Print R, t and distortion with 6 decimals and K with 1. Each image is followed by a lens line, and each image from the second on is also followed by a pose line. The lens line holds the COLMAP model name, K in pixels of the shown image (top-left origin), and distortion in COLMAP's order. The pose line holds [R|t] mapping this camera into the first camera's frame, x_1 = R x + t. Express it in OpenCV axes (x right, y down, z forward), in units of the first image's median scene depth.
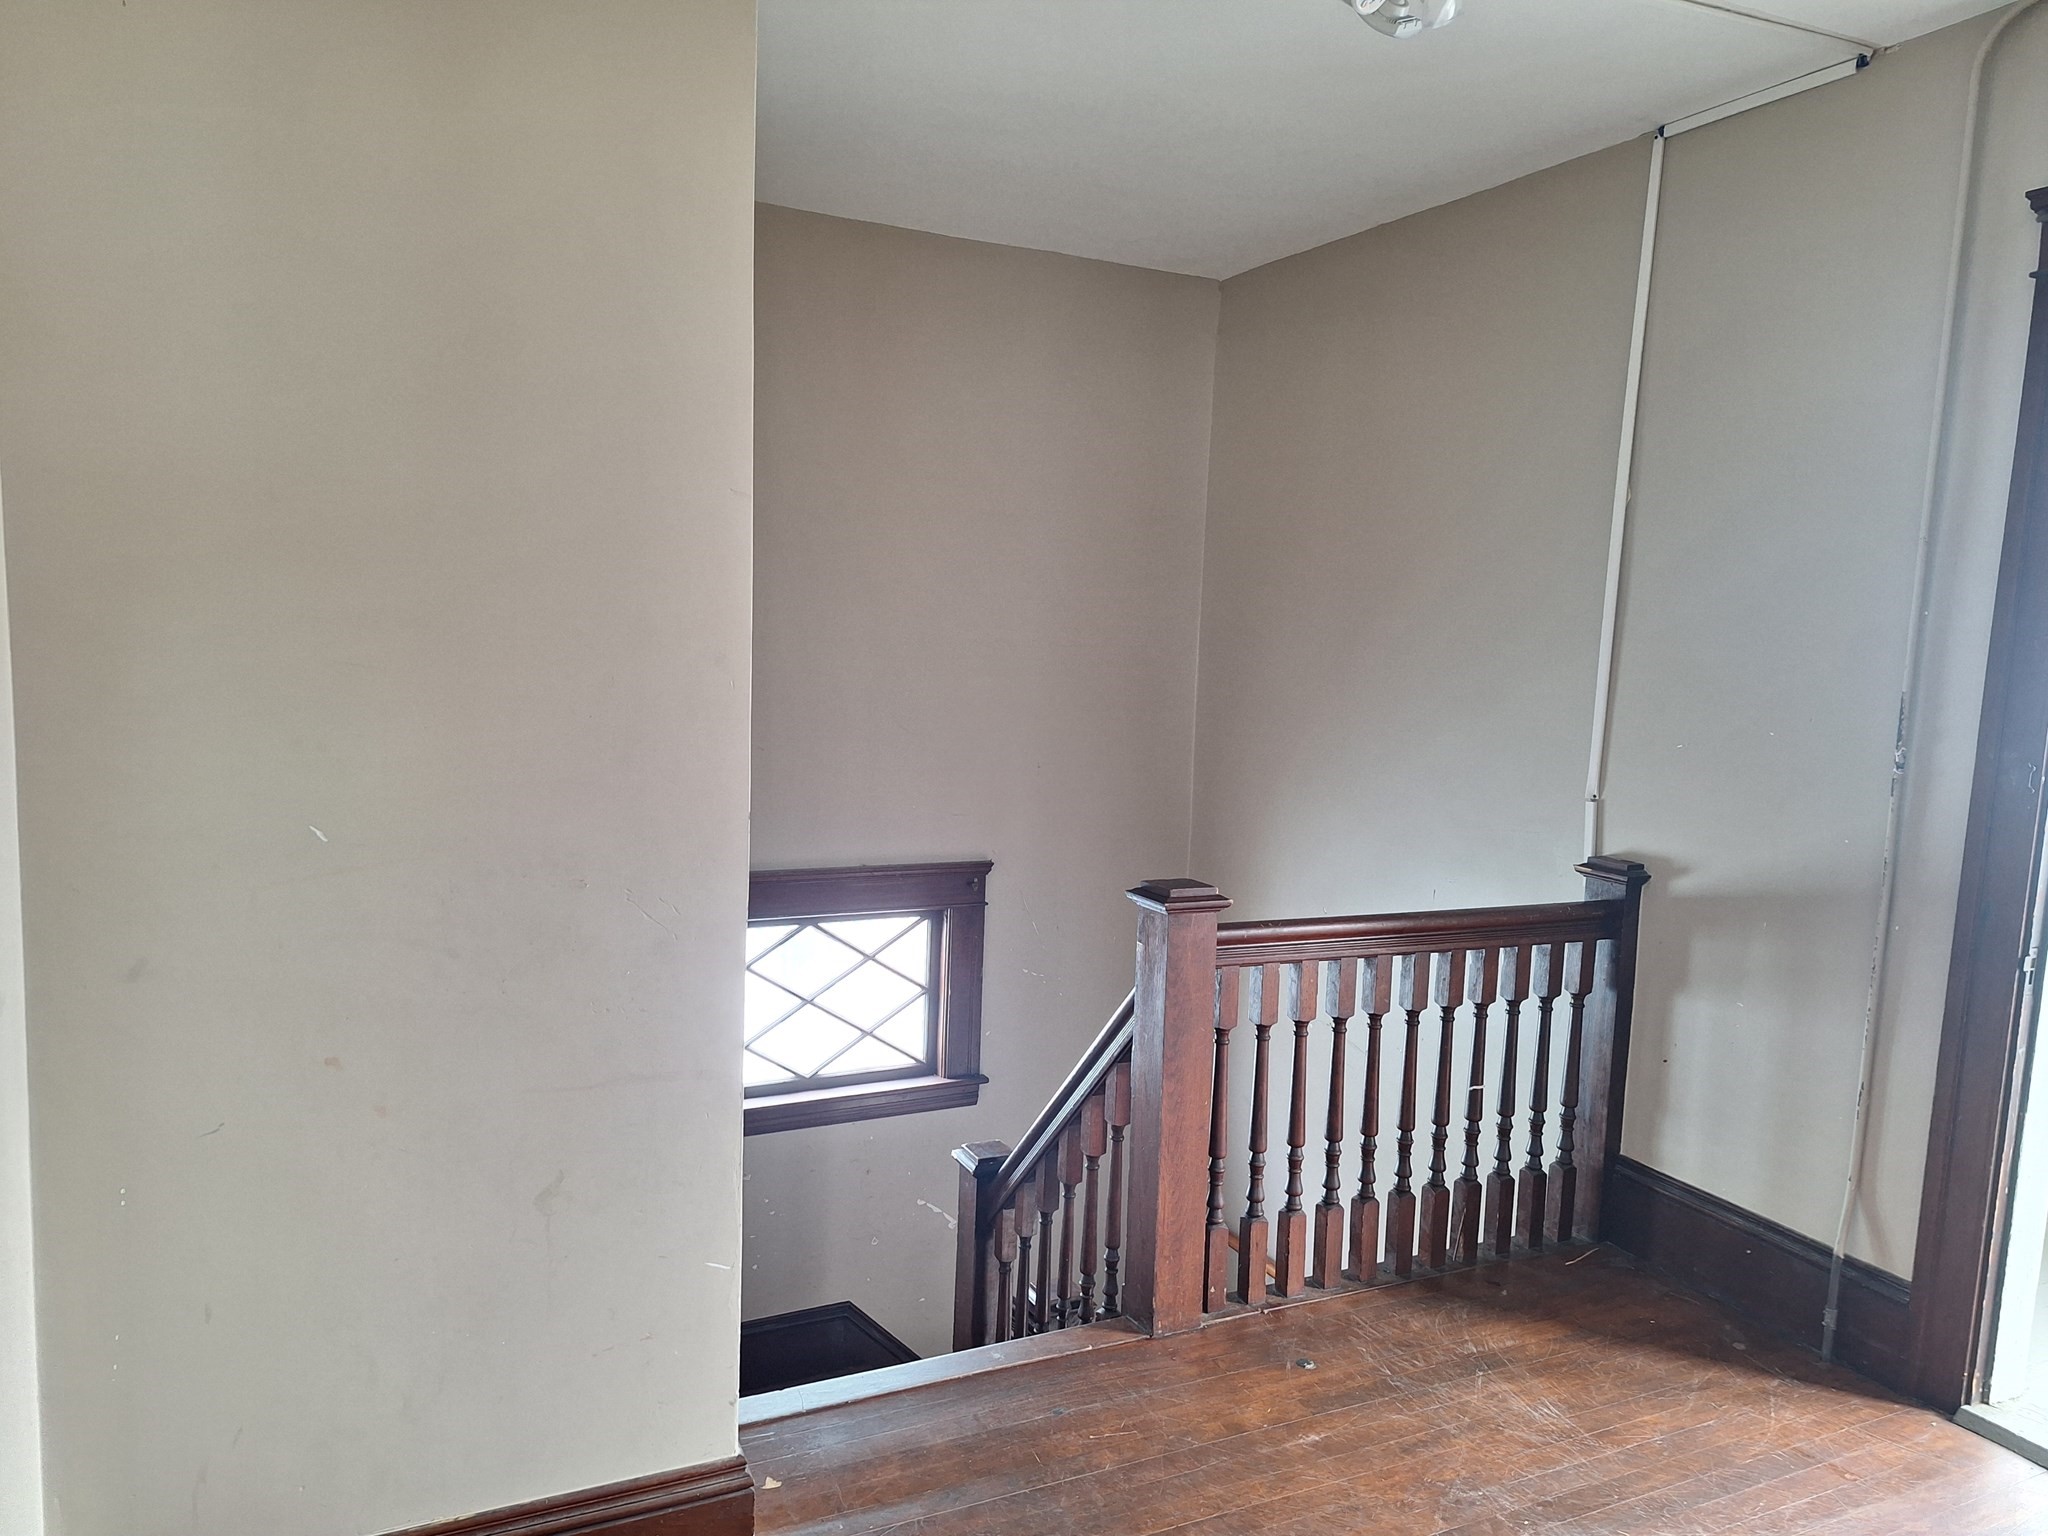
lens RADIAL K [[1457.9, 0, 1025.5], [0, 1457.9, 761.4], [0, 0, 1]] dist [0.100330, -0.084595]
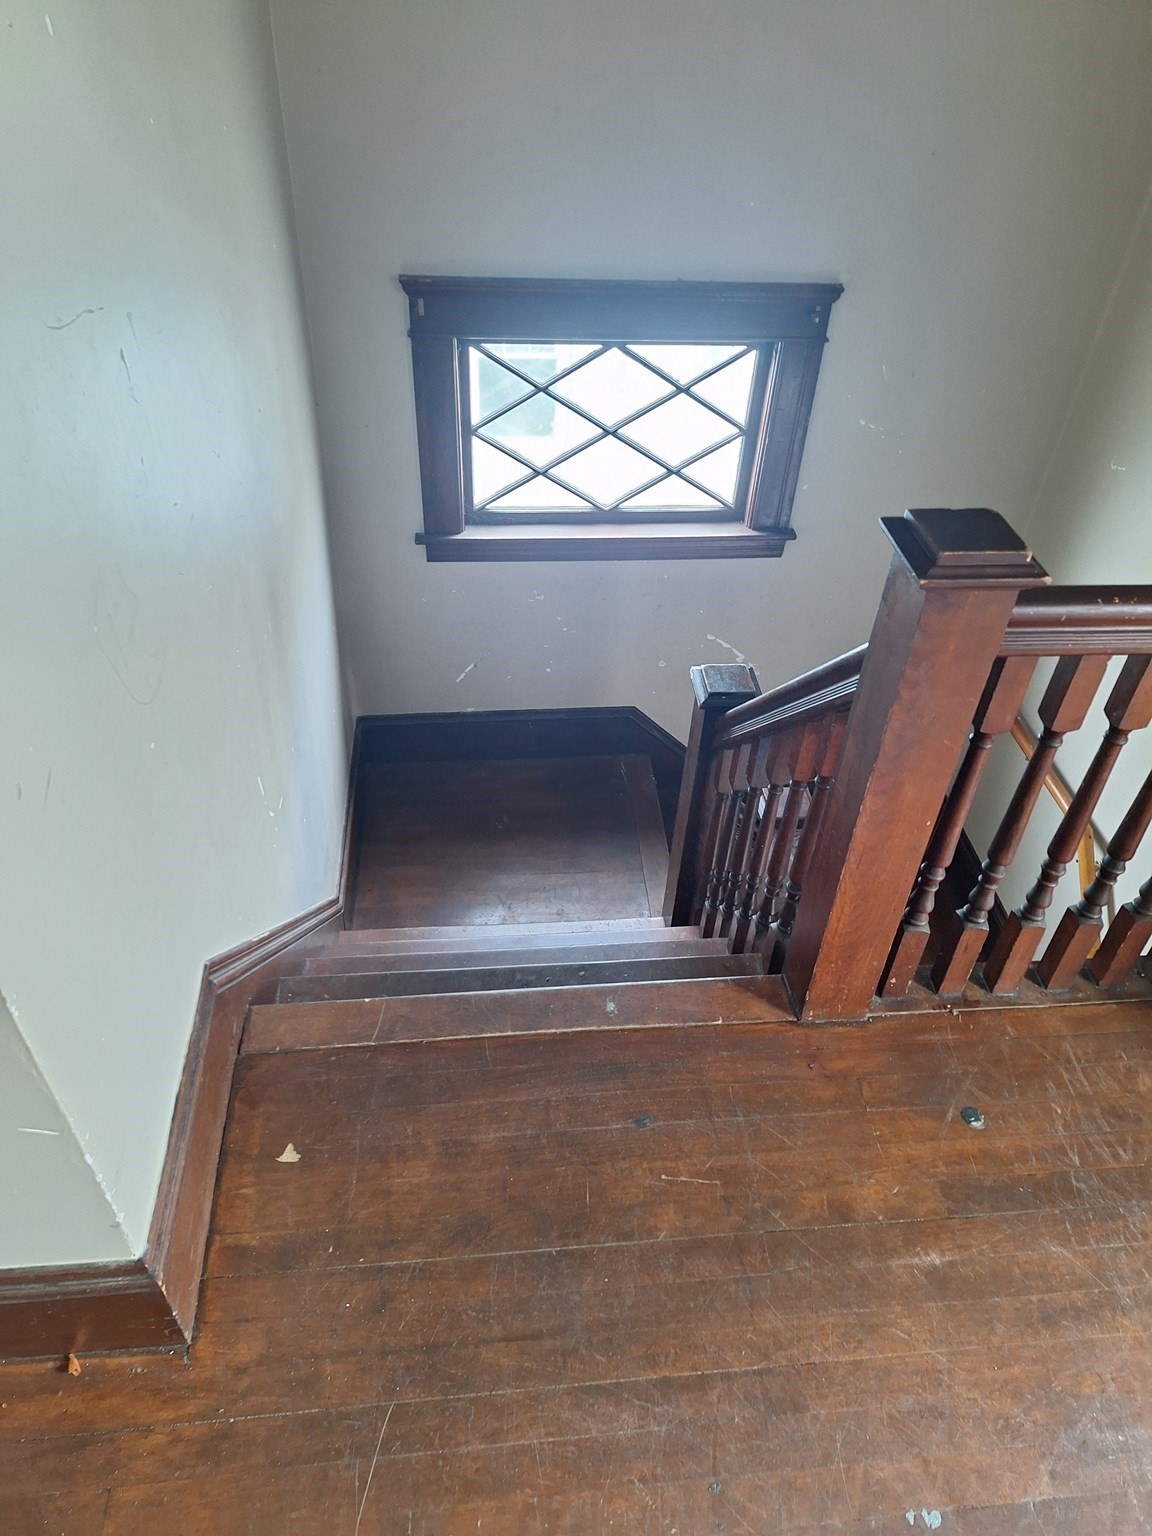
lens RADIAL K [[1093.4, 0, 584.3], [0, 1093.4, 758.6], [0, 0, 1]] dist [0.100330, -0.084595]
pose [[0.939811, 0.232104, -0.250766, 0.089639], [-0.053523, 0.824825, 0.562849, -0.086468], [0.337478, -0.515549, 0.787602, 0.511454]]
